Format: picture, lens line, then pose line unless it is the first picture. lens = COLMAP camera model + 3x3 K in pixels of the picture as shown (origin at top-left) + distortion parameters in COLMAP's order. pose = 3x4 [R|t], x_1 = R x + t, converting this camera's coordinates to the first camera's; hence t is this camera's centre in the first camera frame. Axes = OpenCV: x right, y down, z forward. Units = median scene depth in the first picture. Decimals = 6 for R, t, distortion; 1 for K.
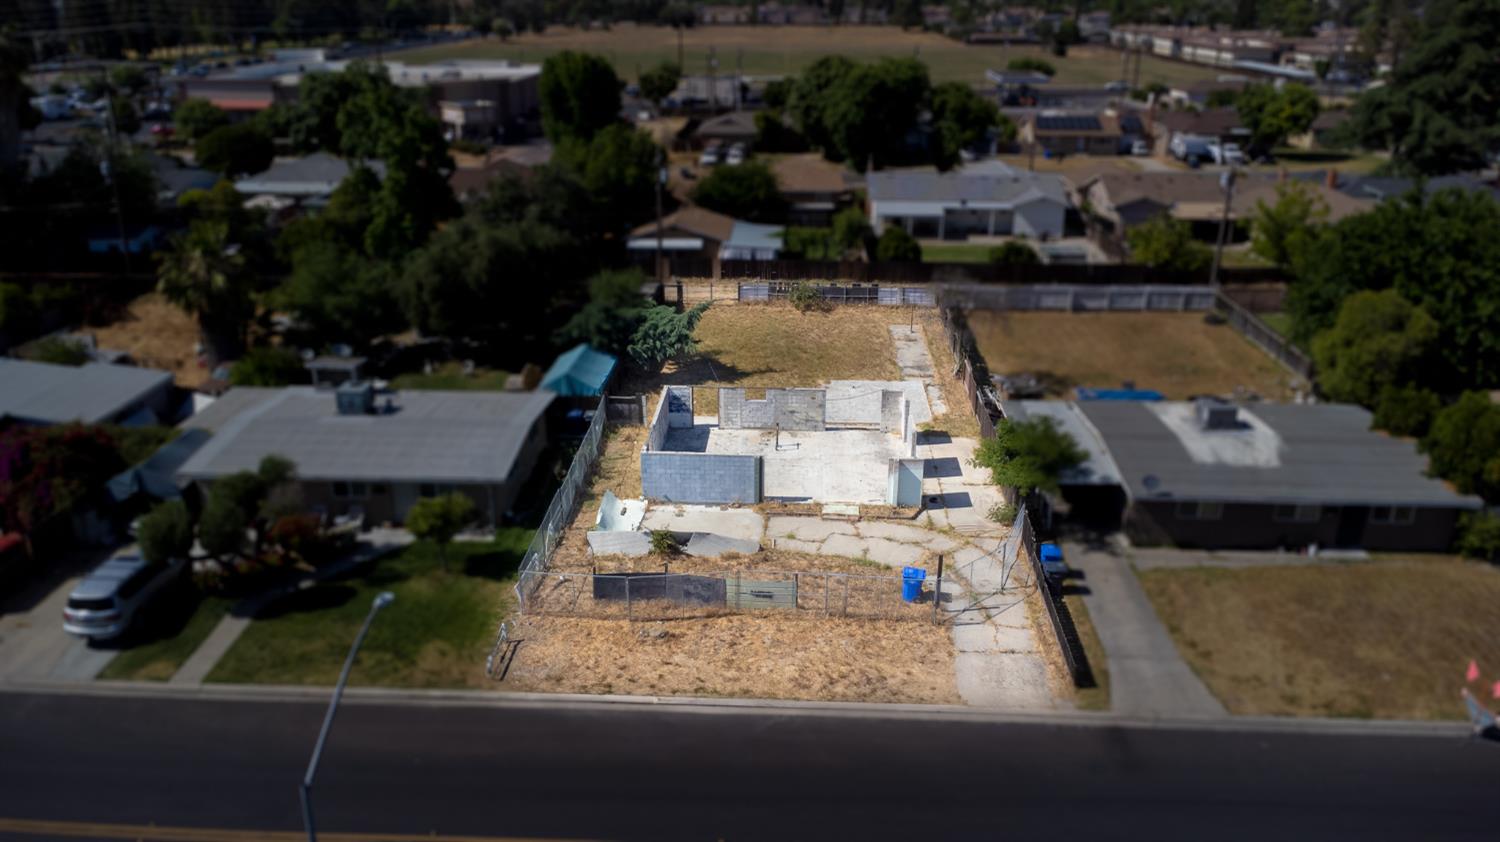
lens RADIAL K [[1076.2, 0, 758.0], [0, 1076.2, 418.8], [0, 0, 1]] dist [0.013001, 0.006085]
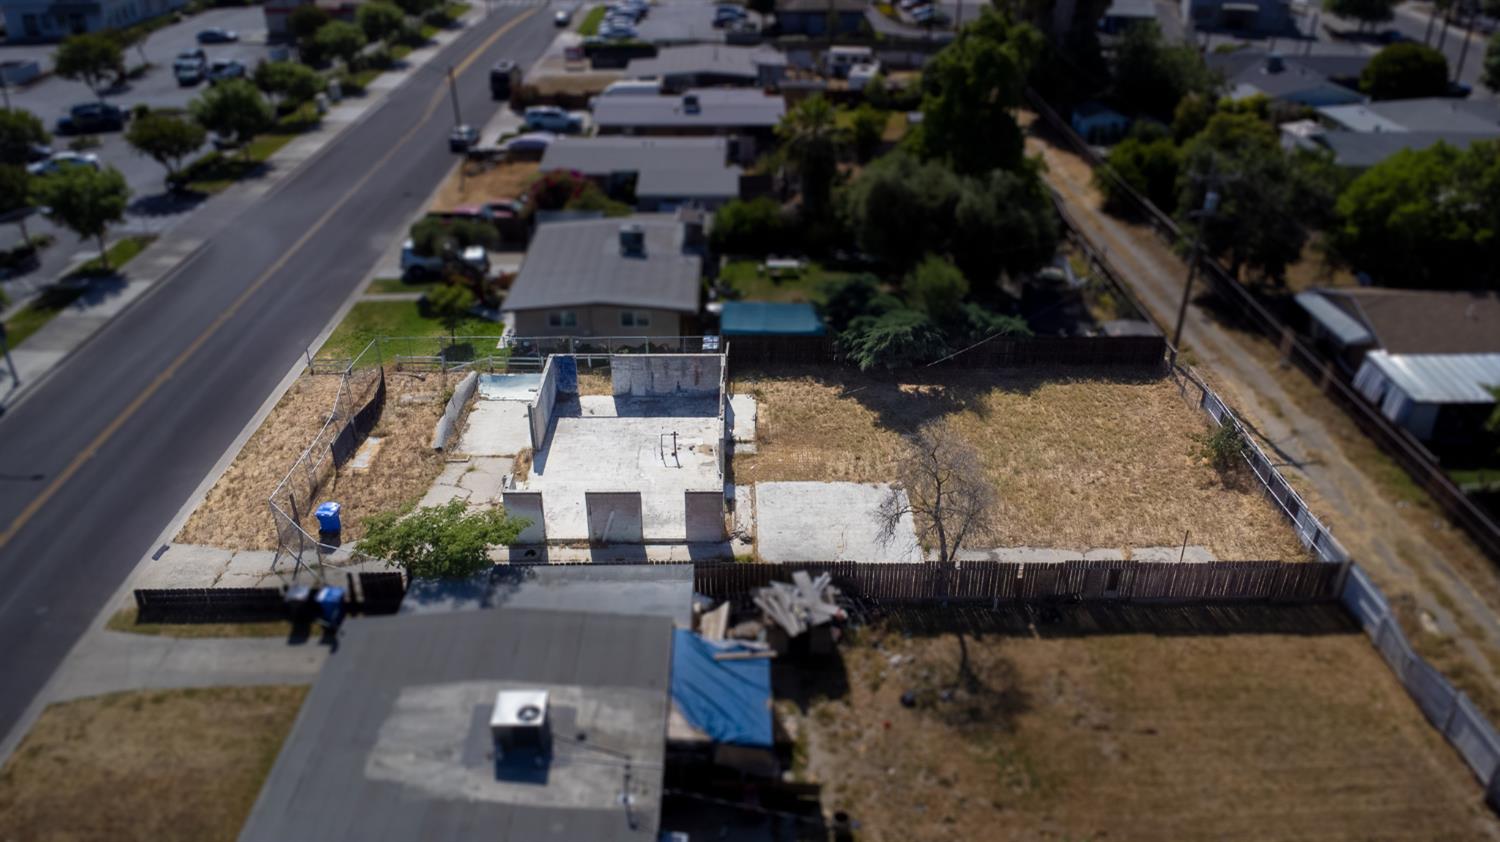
lens RADIAL K [[1076.2, 0, 758.0], [0, 1076.2, 418.8], [0, 0, 1]] dist [0.013001, 0.006085]
pose [[0.063144, 0.489231, -0.869865, 0.912378], [-0.373760, 0.819765, 0.433922, -0.480507], [0.925374, 0.297721, 0.234619, 0.952981]]
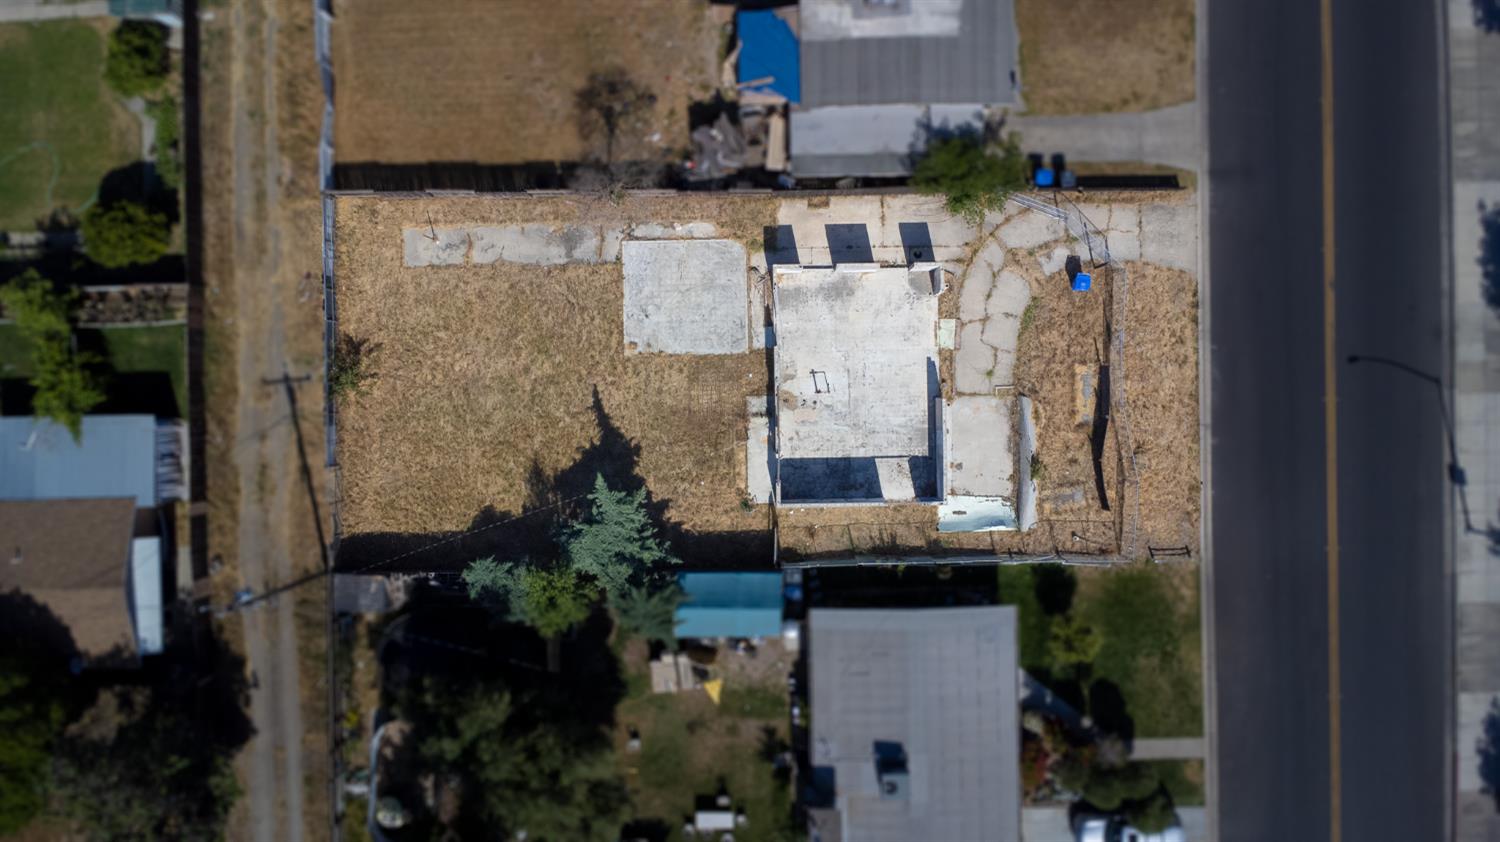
lens RADIAL K [[1085.9, 0, 758.7], [0, 1085.9, 400.6], [0, 0, 1]] dist [0.041718, -0.067948]
pose [[-0.059798, -0.998194, -0.005732, 0.021567], [0.379584, -0.028049, 0.924732, -1.118761], [-0.923223, 0.053122, 0.380576, 0.732360]]
